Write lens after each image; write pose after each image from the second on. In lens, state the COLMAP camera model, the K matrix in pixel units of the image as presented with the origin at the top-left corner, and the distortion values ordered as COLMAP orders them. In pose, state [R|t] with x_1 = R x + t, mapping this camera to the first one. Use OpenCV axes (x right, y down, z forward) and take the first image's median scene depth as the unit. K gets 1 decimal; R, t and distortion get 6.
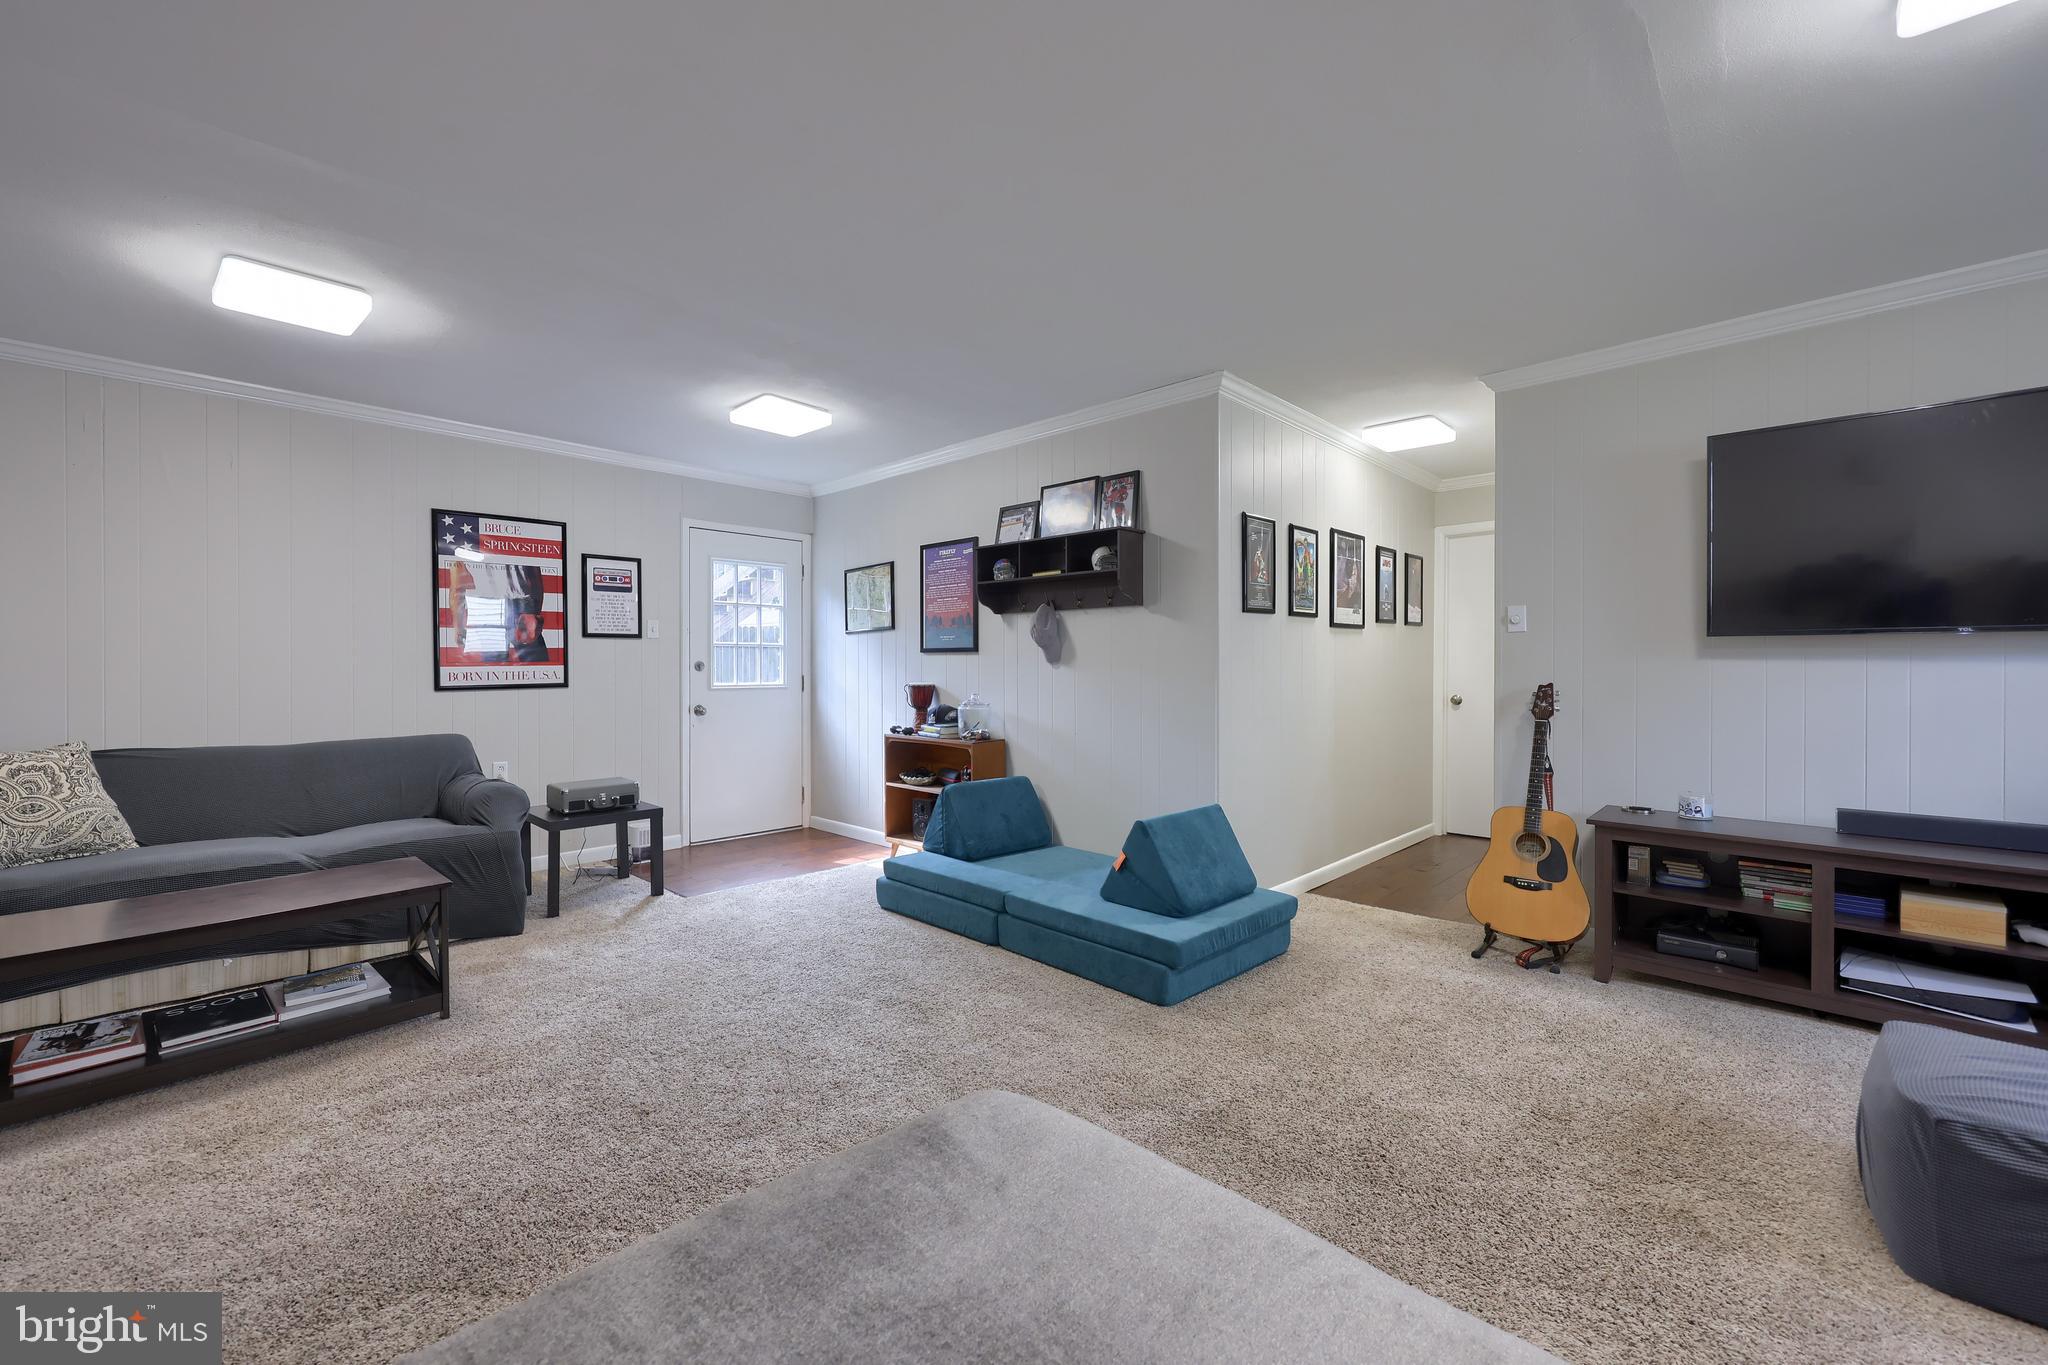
lens RADIAL K [[829.0, 0, 1026.2], [0, 829.0, 673.4], [0, 0, 1]] dist [-0.000147, -0.000438]
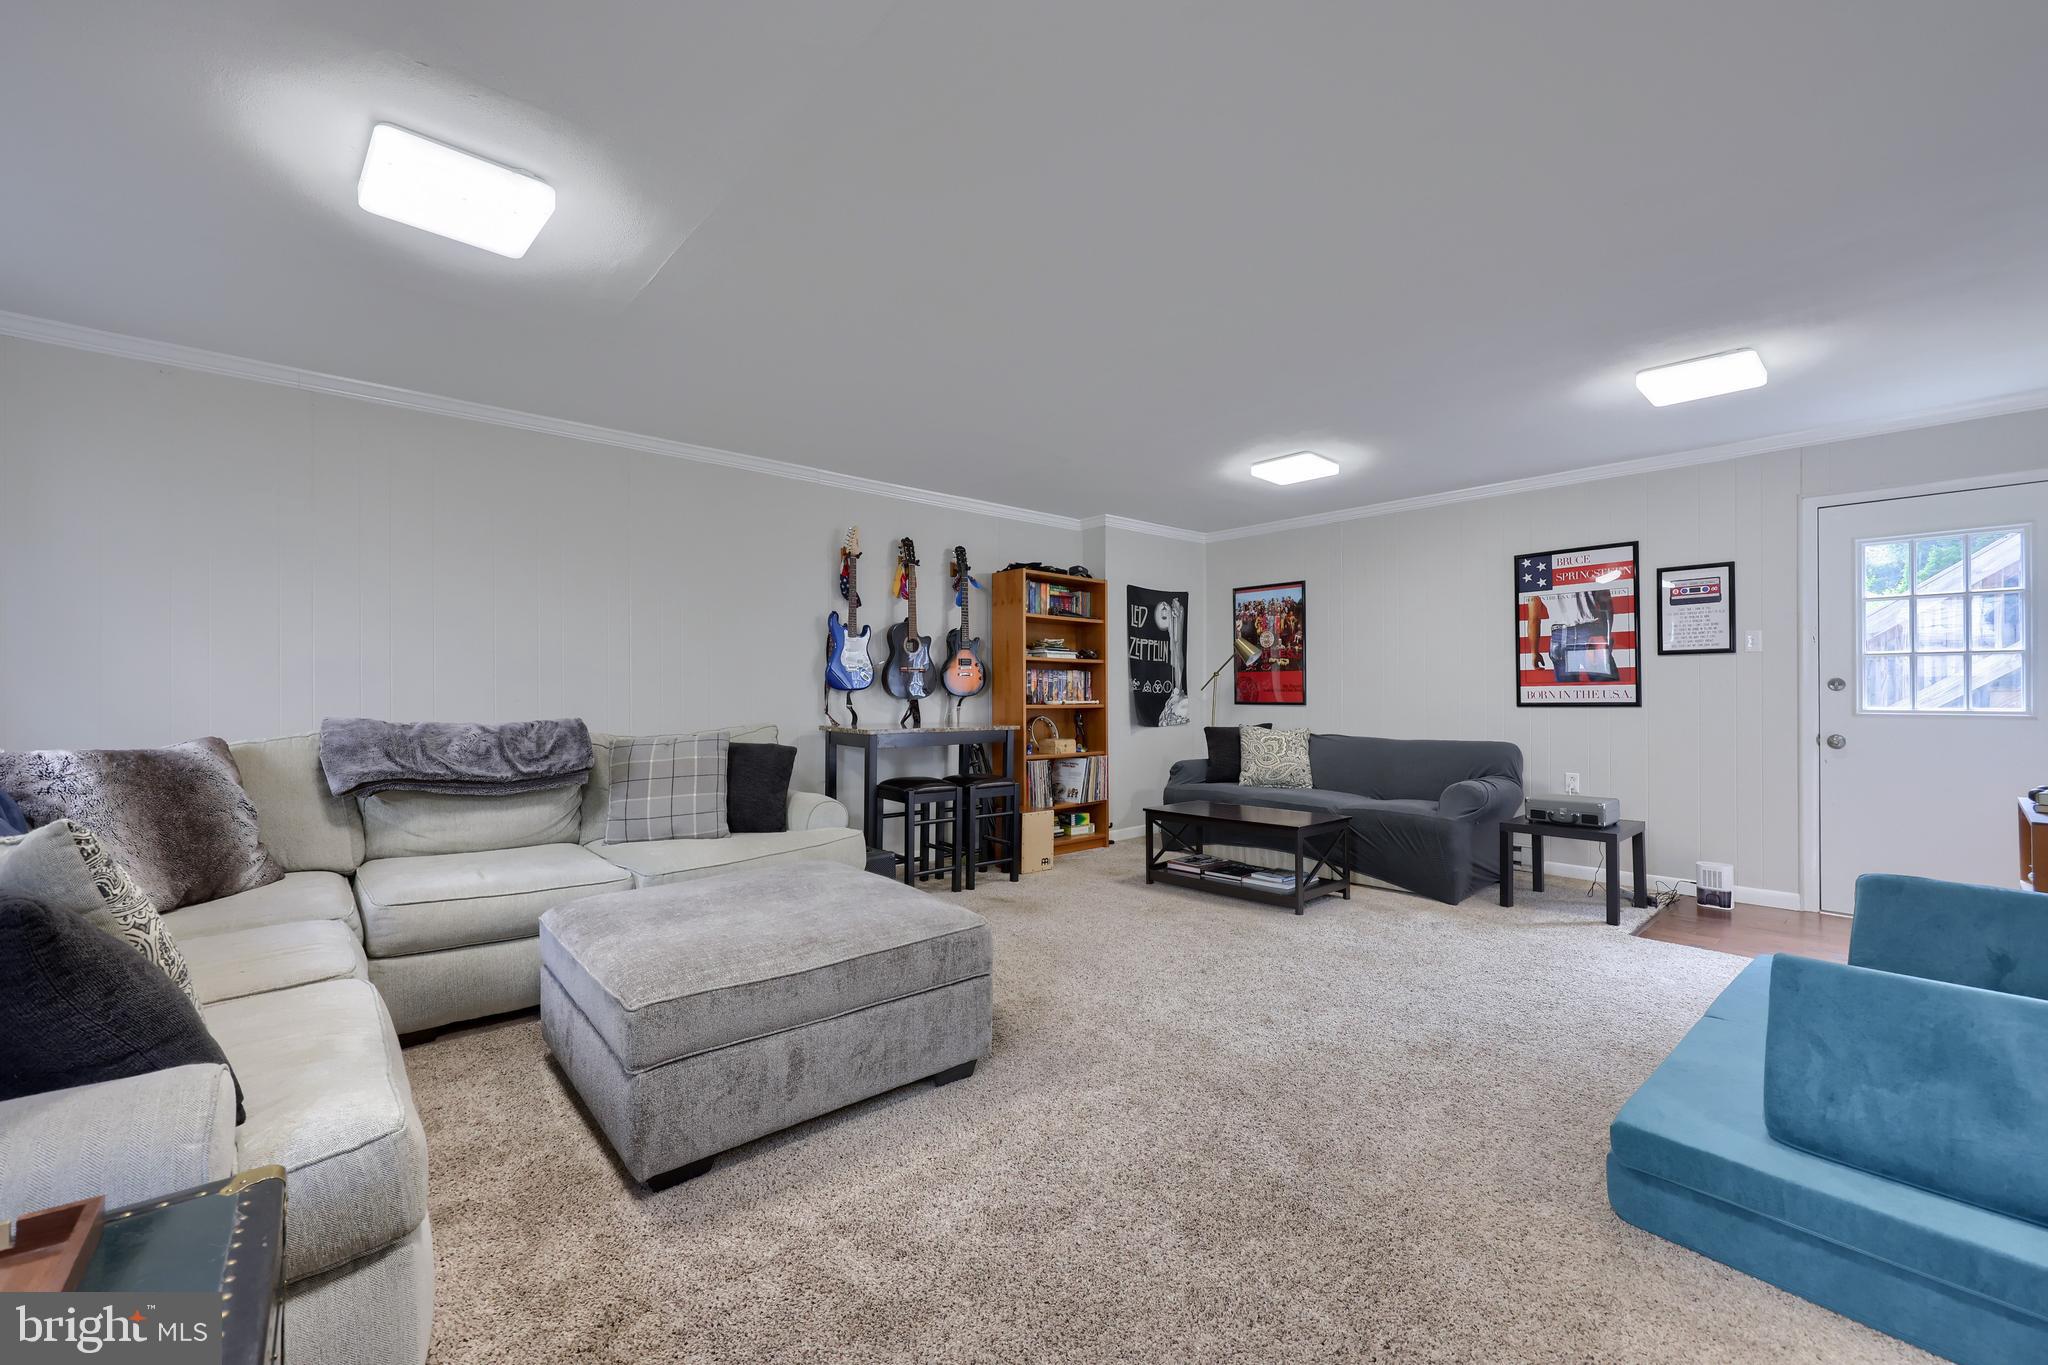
lens RADIAL K [[829.0, 0, 1012.2], [0, 829.0, 684.4], [0, 0, 1]] dist [-0.000147, -0.000438]
pose [[-0.099872, -0.004747, -0.994989, 0.532793], [-0.003128, 0.999985, -0.004457, -0.003269], [0.994995, 0.002667, -0.099886, 0.371425]]
